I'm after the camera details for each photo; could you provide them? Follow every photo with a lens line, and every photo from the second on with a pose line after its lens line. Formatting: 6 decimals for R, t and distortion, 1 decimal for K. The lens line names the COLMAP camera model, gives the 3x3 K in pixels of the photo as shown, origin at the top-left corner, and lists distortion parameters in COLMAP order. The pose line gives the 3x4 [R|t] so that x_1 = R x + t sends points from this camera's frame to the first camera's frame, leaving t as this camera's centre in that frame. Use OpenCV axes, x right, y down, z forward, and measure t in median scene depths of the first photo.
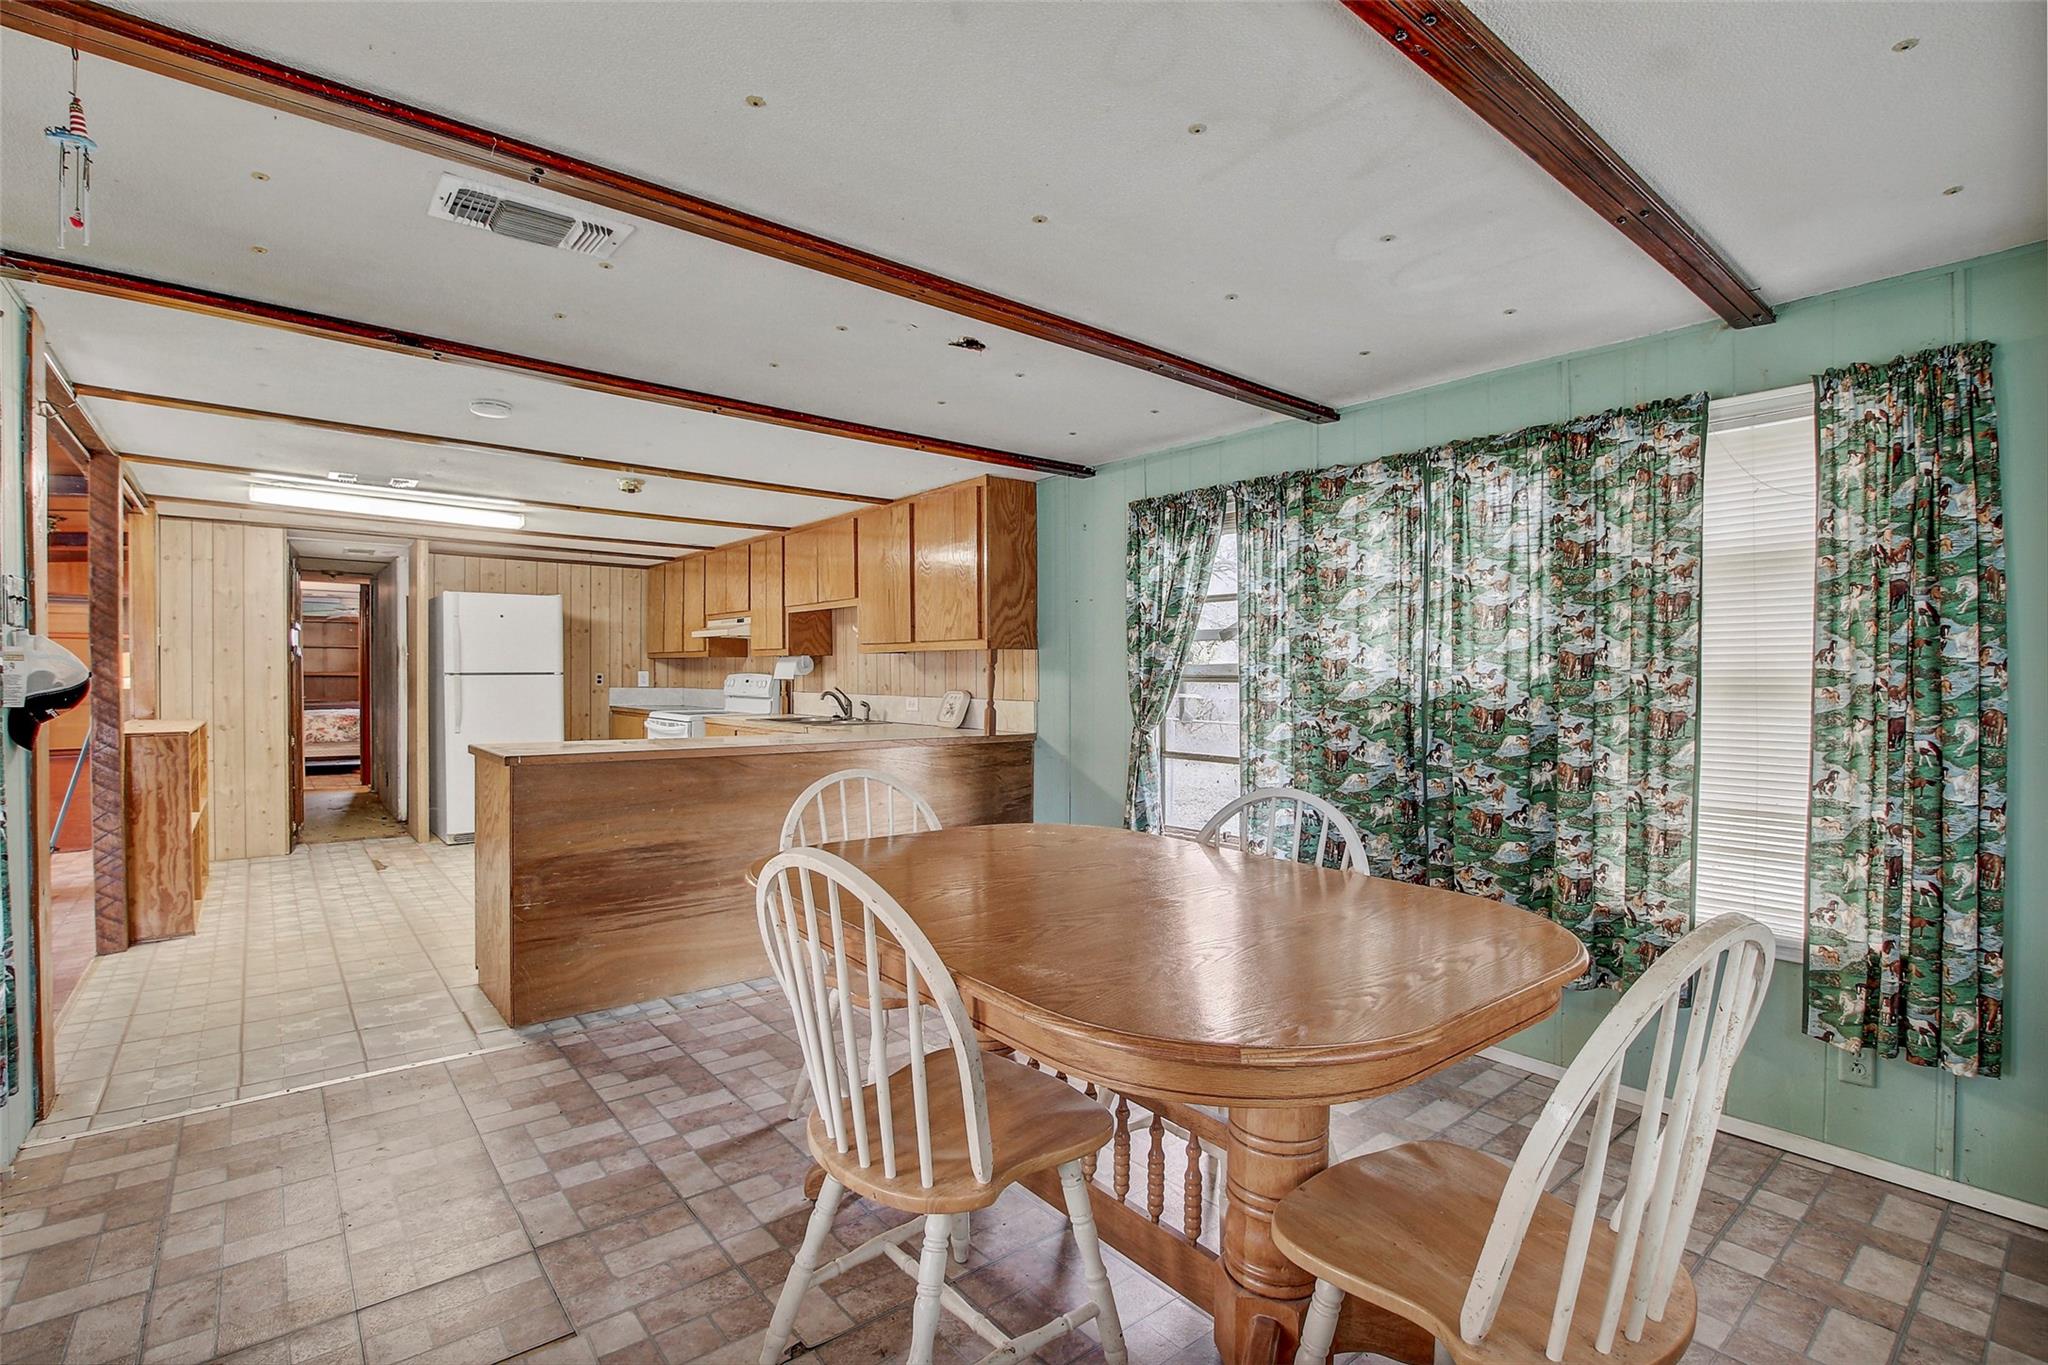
lens RADIAL K [[939.2, 0, 1015.6], [0, 939.2, 677.2], [0, 0, 1]] dist [-0.026530, 0.000047]
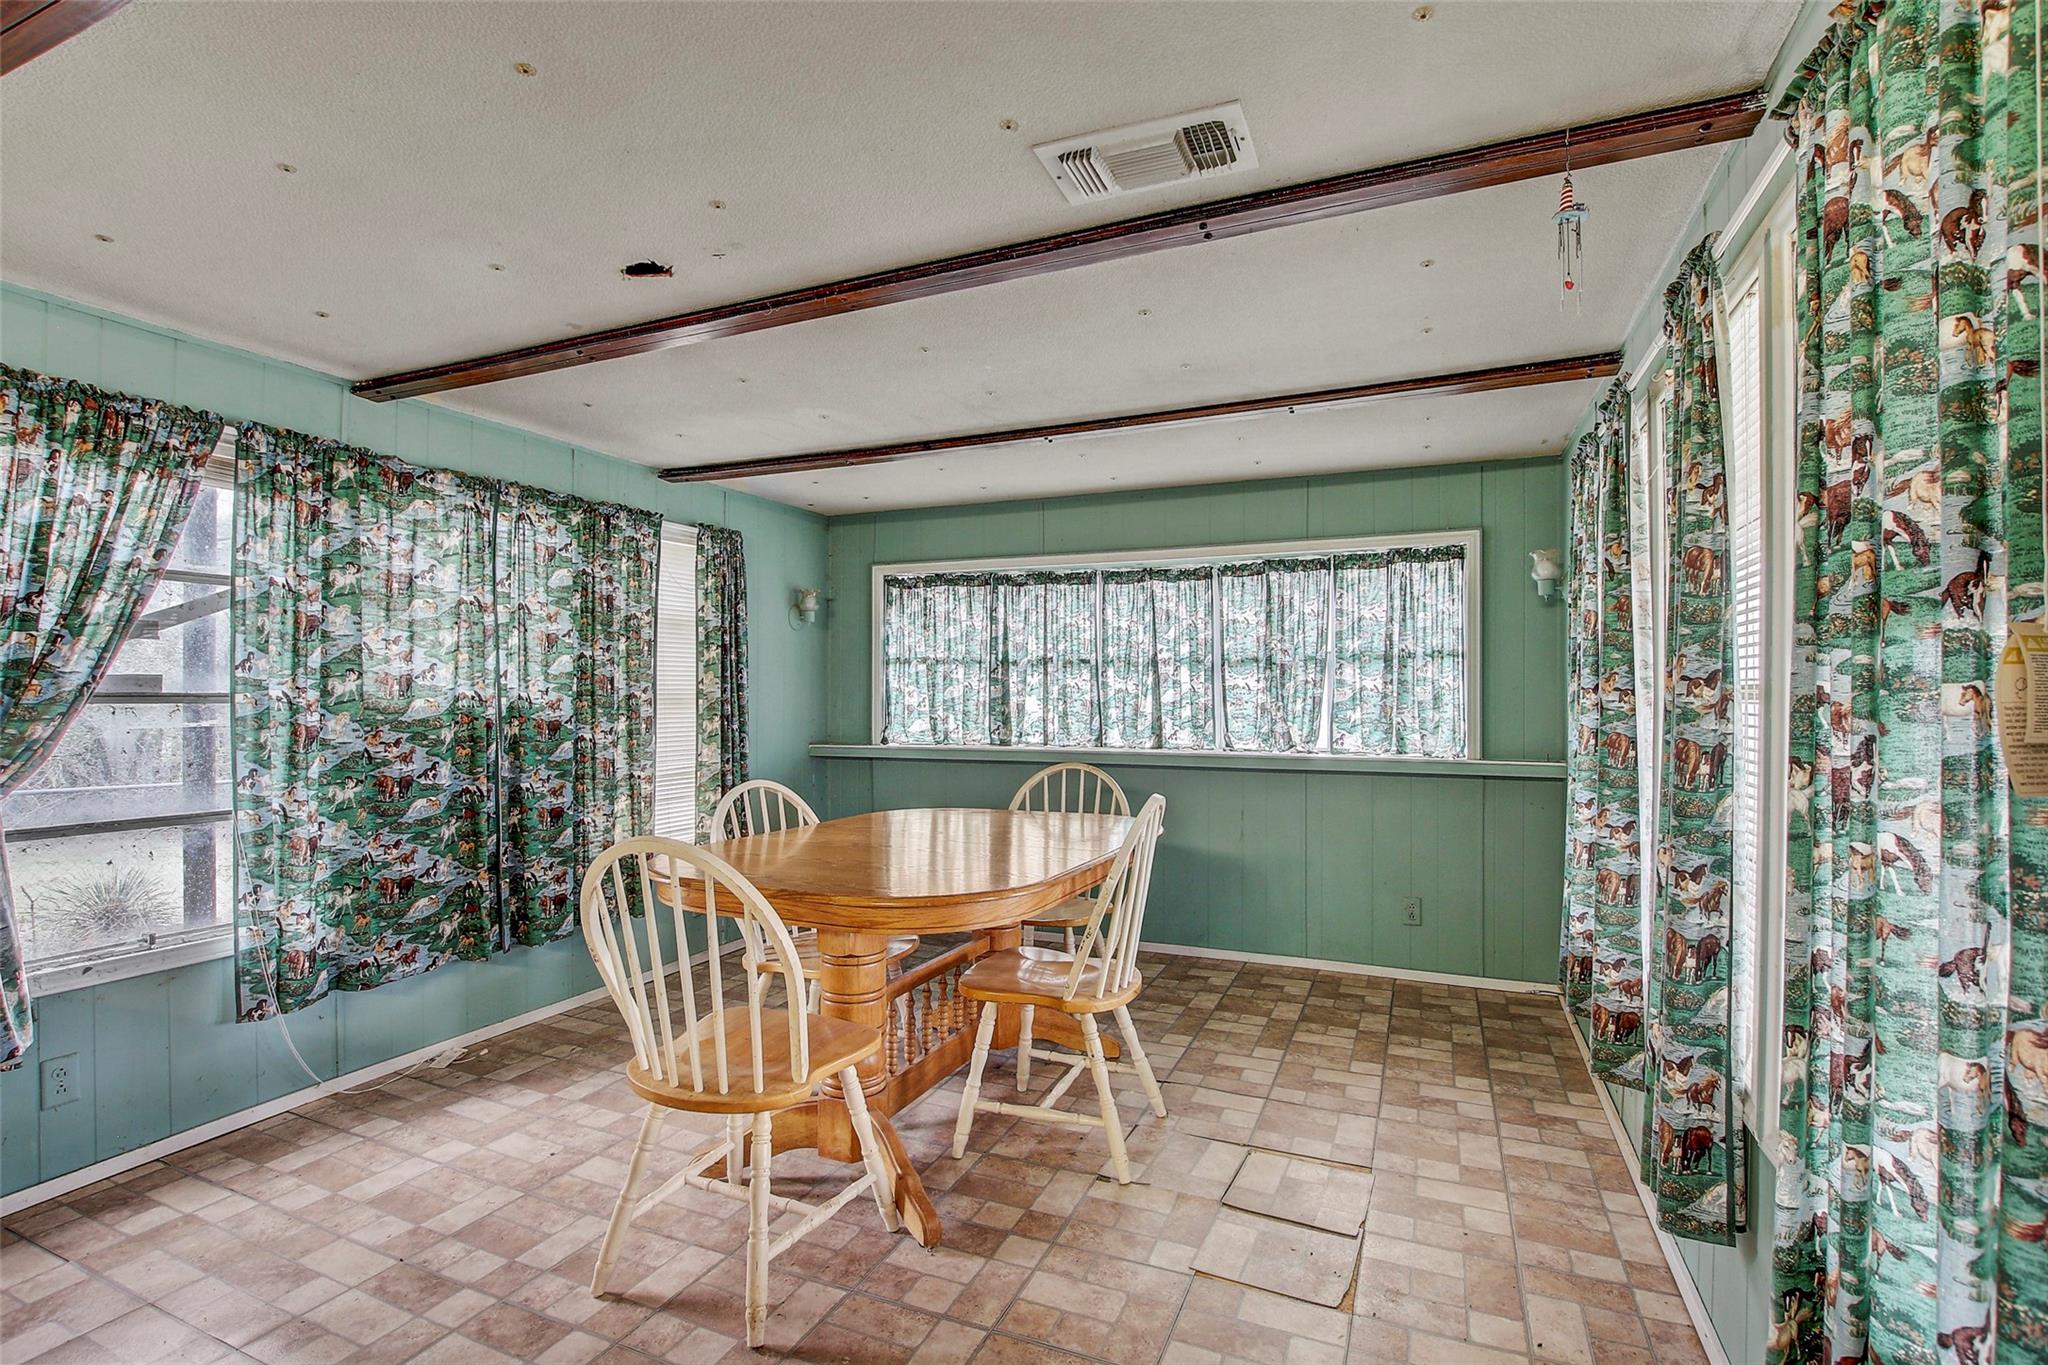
lens RADIAL K [[939.2, 0, 1023.6], [0, 939.2, 686.9], [0, 0, 1]] dist [-0.026530, 0.000047]
pose [[-0.457582, 0.002308, 0.889164, -0.736476], [0.001582, 0.999997, -0.001781, -0.005072], [-0.889166, 0.000592, -0.457585, 0.898930]]
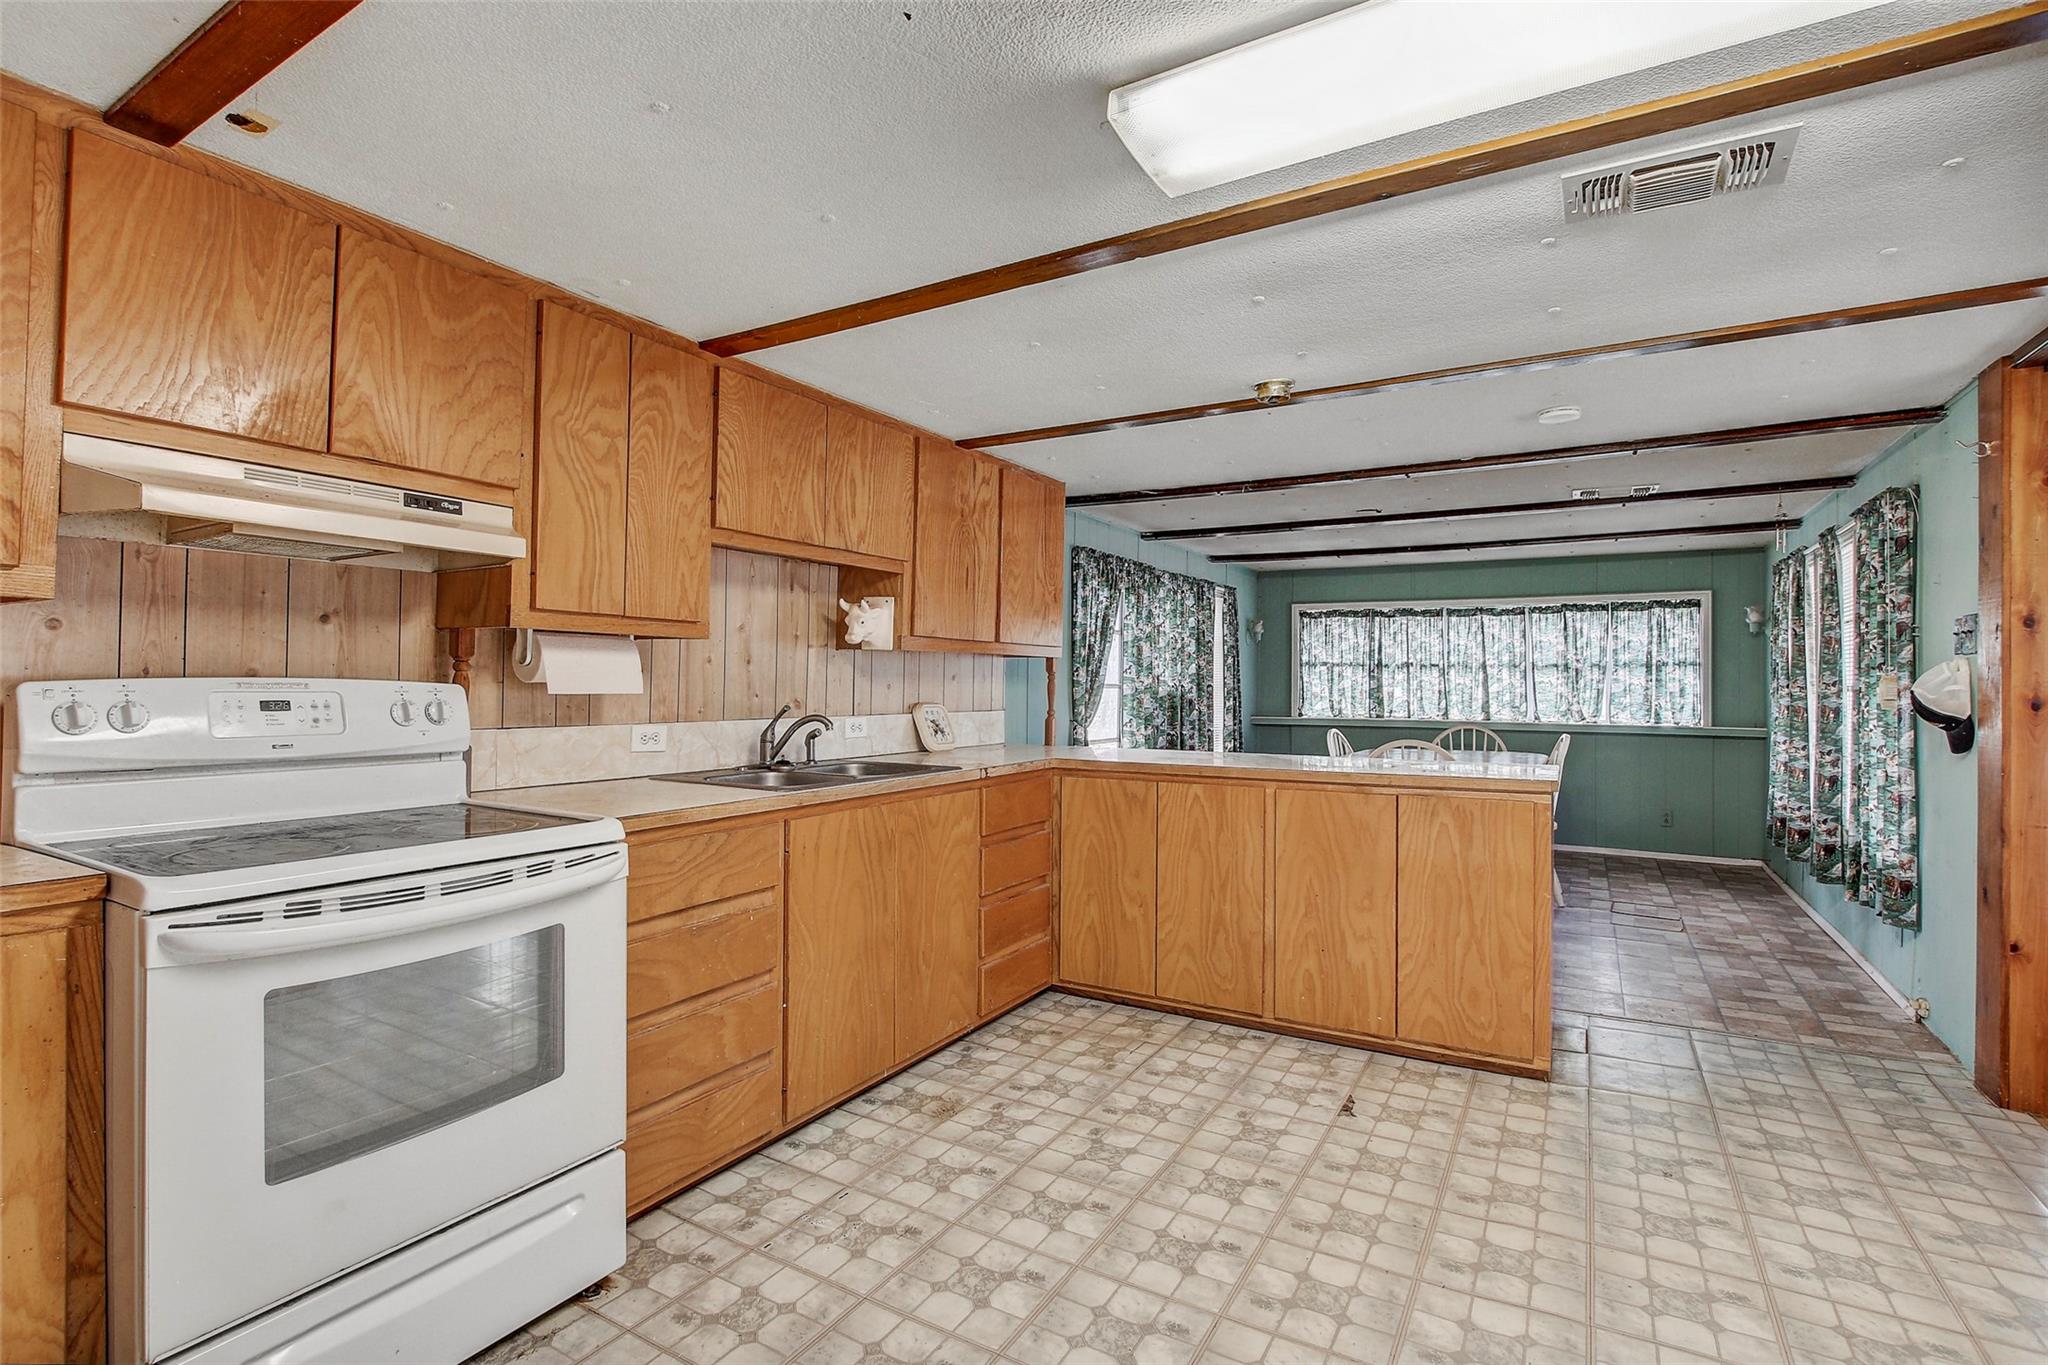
lens RADIAL K [[939.2, 0, 1025.6], [0, 939.2, 666.9], [0, 0, 1]] dist [-0.026530, 0.000047]
pose [[-0.338194, 0.008779, 0.941035, -1.326856], [-0.005246, 0.999923, -0.011214, -0.012587], [-0.941062, -0.008729, -0.338122, 1.909644]]
